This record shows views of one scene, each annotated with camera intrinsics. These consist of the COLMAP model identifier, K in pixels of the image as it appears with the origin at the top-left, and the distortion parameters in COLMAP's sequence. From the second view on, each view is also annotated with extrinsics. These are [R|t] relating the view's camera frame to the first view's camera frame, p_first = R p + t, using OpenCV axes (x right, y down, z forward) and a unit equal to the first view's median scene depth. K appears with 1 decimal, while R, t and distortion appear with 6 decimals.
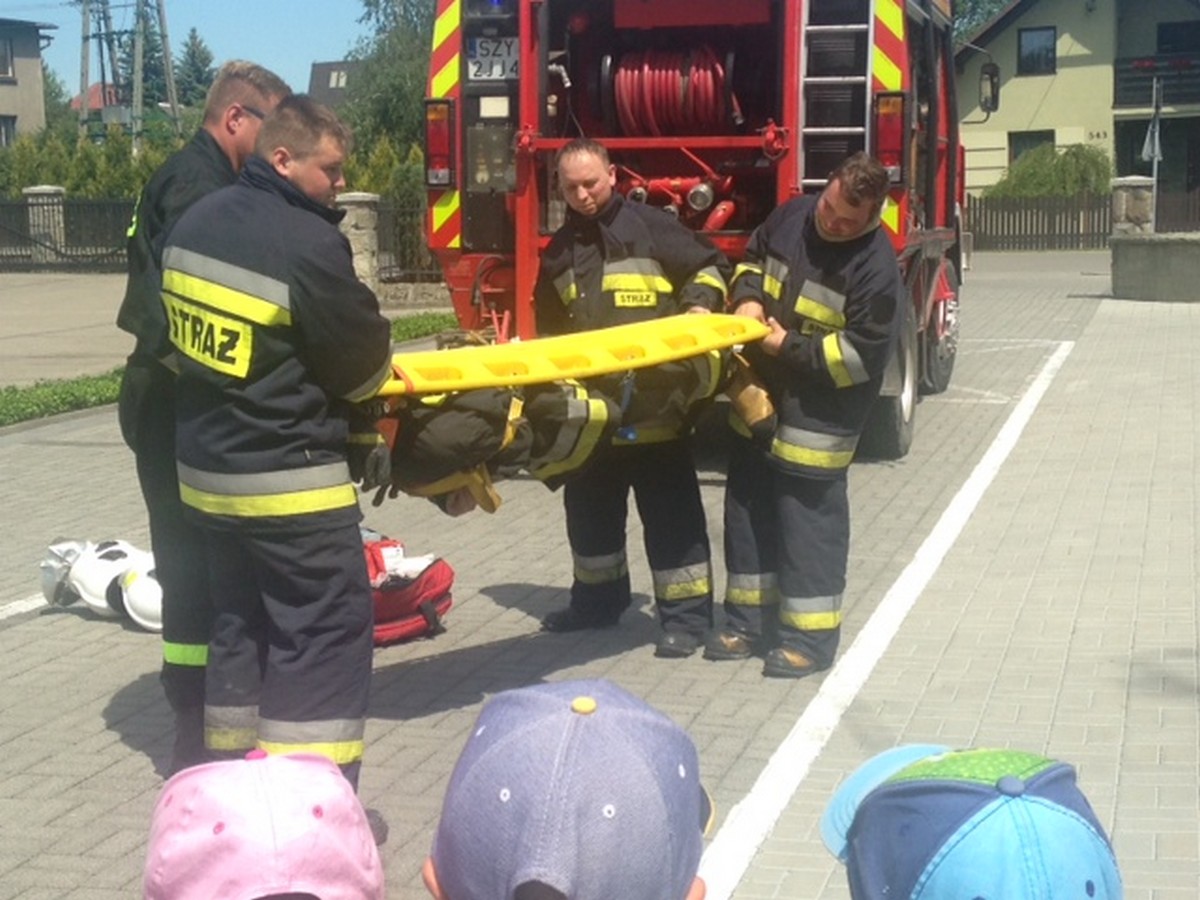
lens RADIAL K [[2061.6, 0, 552.9], [0, 2061.6, 494.0], [0, 0, 1]] dist [0.061693, 0.309455]
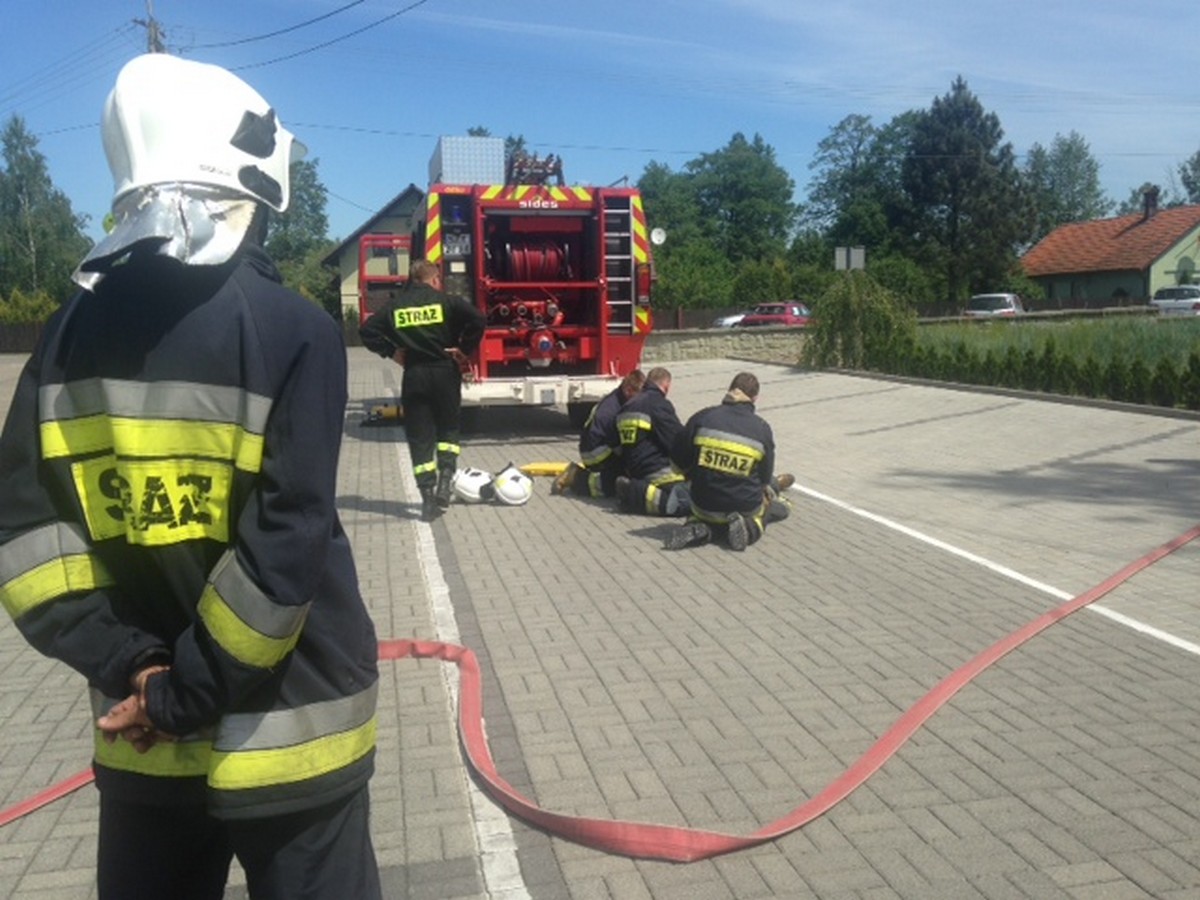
lens RADIAL K [[1092.4, 0, 596.2], [0, 1092.4, 446.8], [0, 0, 1]] dist [0.216484, -0.325933]
pose [[0.877890, -0.067786, 0.474041, -0.444863], [0.081717, 0.996617, -0.008821, 0.014398], [-0.471839, 0.046481, 0.880459, -0.035874]]
